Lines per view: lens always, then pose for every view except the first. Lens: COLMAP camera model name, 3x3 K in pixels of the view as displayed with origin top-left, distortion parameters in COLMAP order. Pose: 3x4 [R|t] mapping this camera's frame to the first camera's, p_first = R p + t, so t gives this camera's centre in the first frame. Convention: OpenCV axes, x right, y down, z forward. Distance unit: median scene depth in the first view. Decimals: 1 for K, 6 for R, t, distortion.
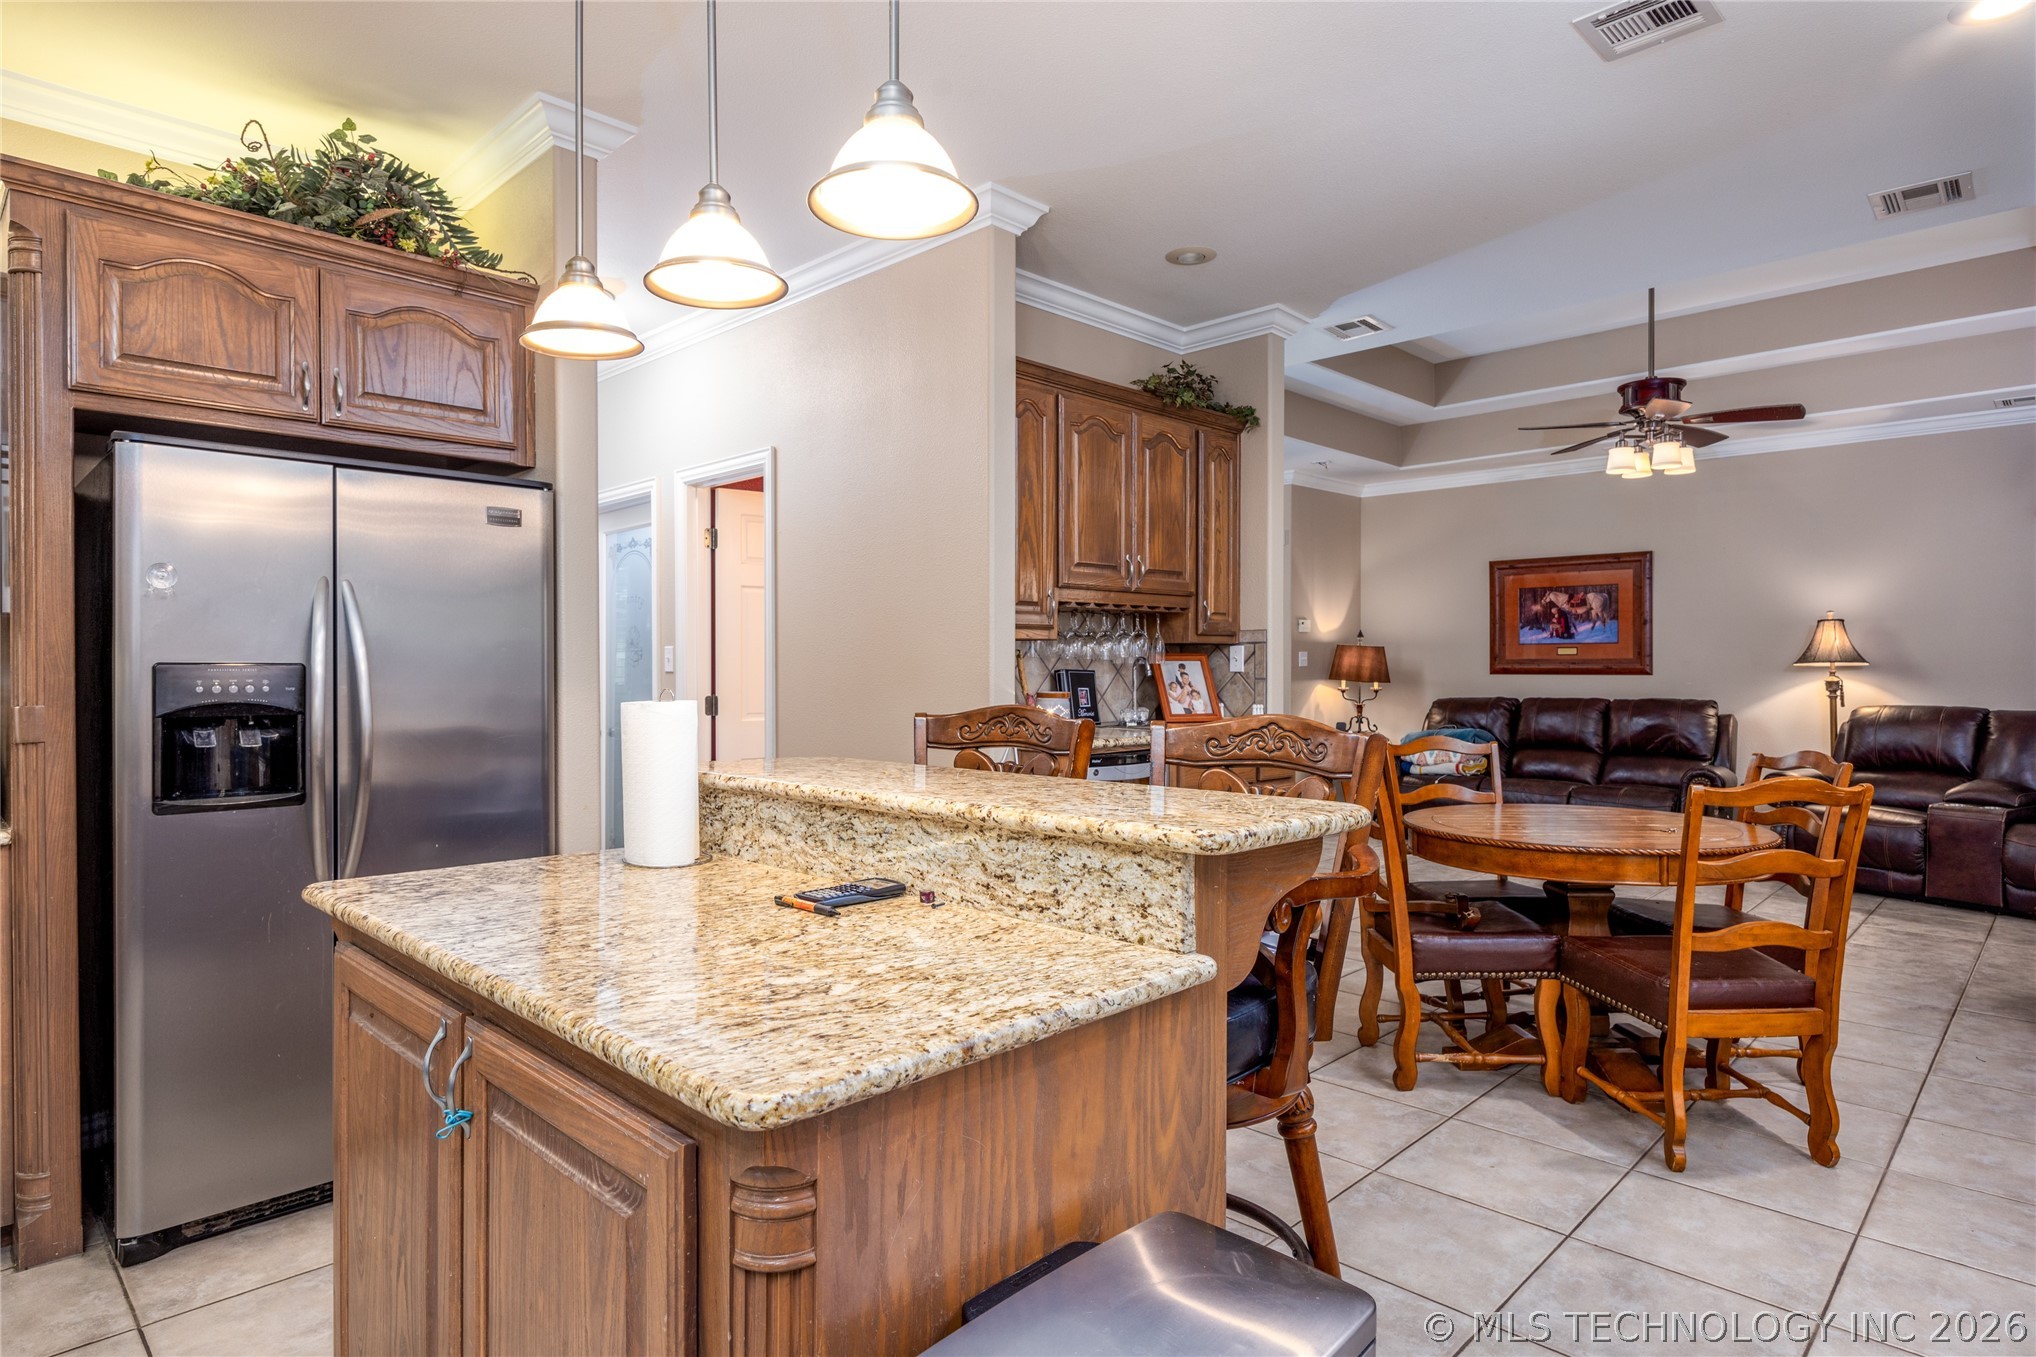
lens RADIAL K [[1043.4, 0, 1071.8], [0, 1043.4, 687.6], [0, 0, 1]] dist [-0.005948, -0.001289]
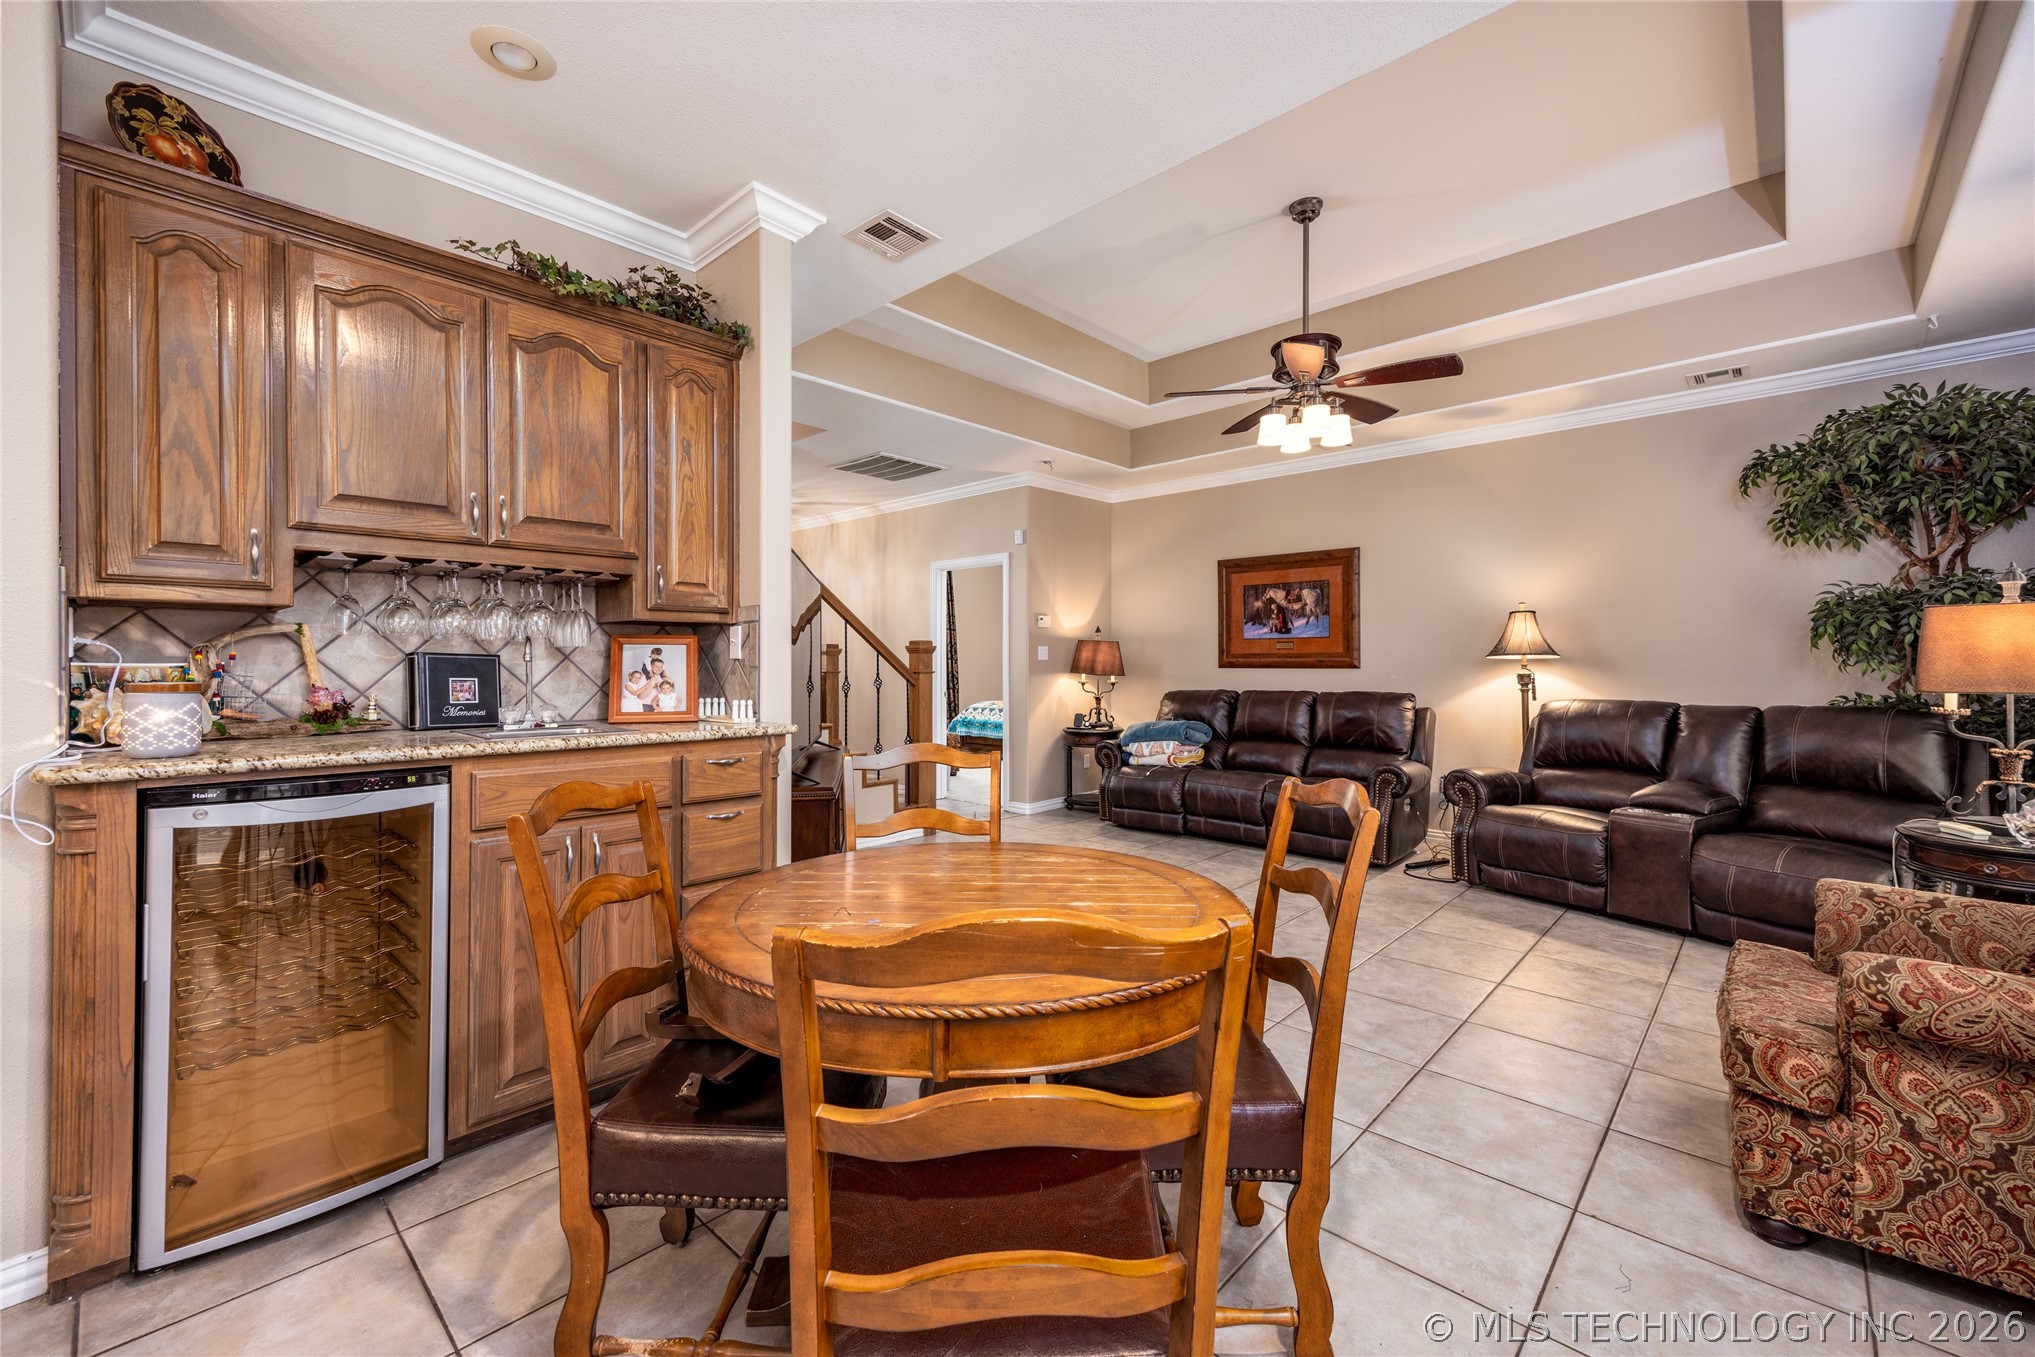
lens RADIAL K [[789.3, 0, 1032.2], [0, 789.3, 678.5], [0, 0, 1]] dist [-0.002011, -0.000536]
pose [[0.999820, 0.001790, 0.018907, 0.255925], [-0.001722, 0.999992, -0.003611, 0.001285], [-0.018913, 0.003578, 0.999815, 0.268002]]
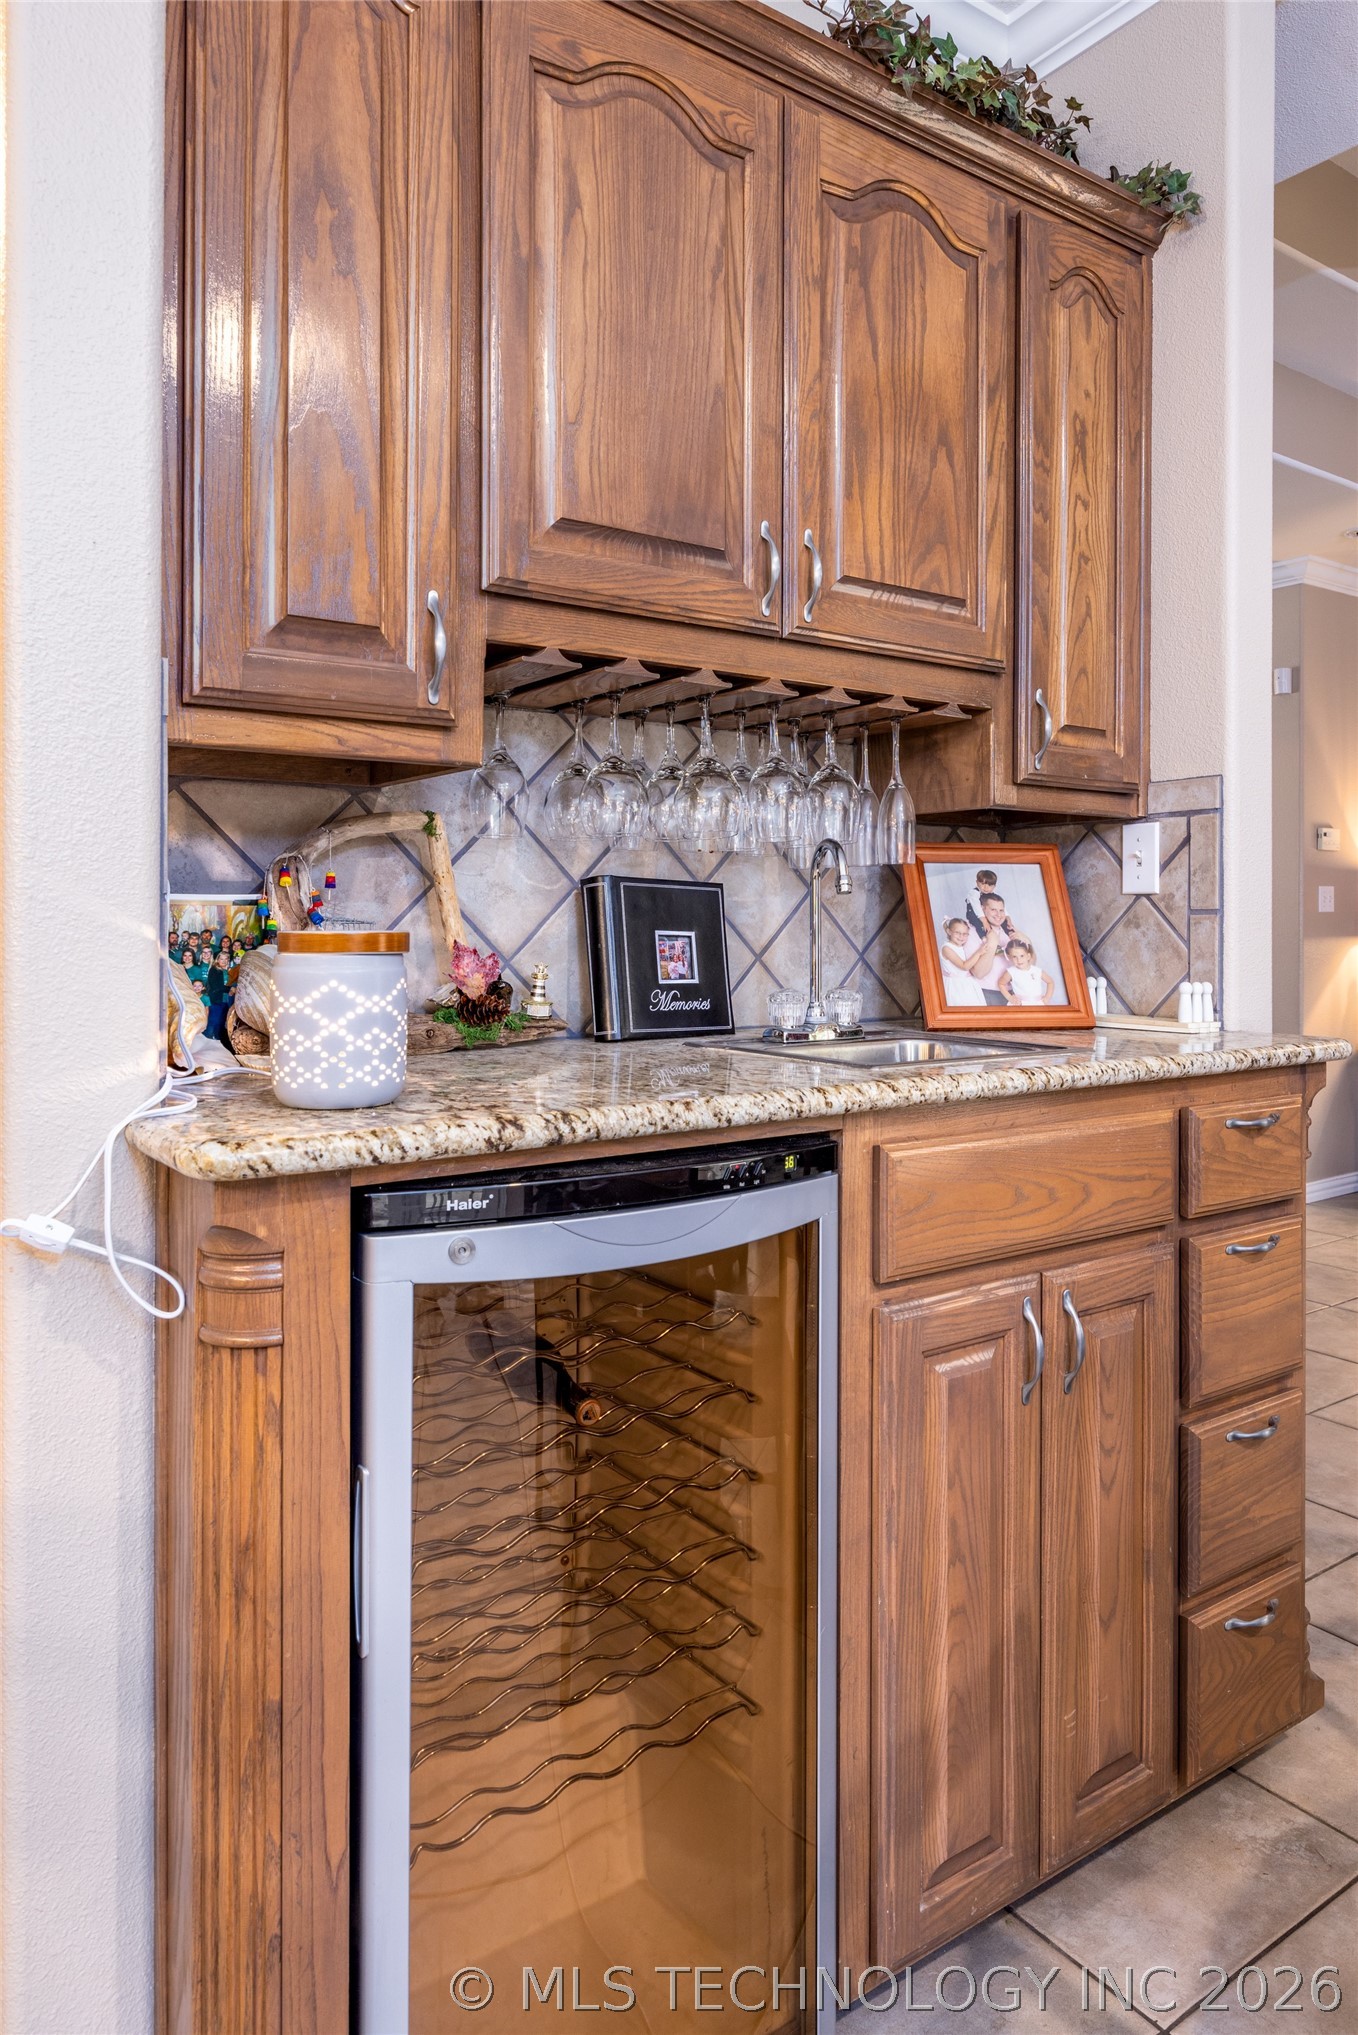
lens RADIAL K [[1292.8, 0, 790.3], [0, 1292.8, 948.5], [0, 0, 1]] dist [-0.013001, -0.001391]
pose [[0.984735, 0.005074, -0.173988, 0.078939], [-0.005895, 0.999974, -0.004204, 0.004953], [0.173962, 0.005166, 0.984739, 0.359439]]
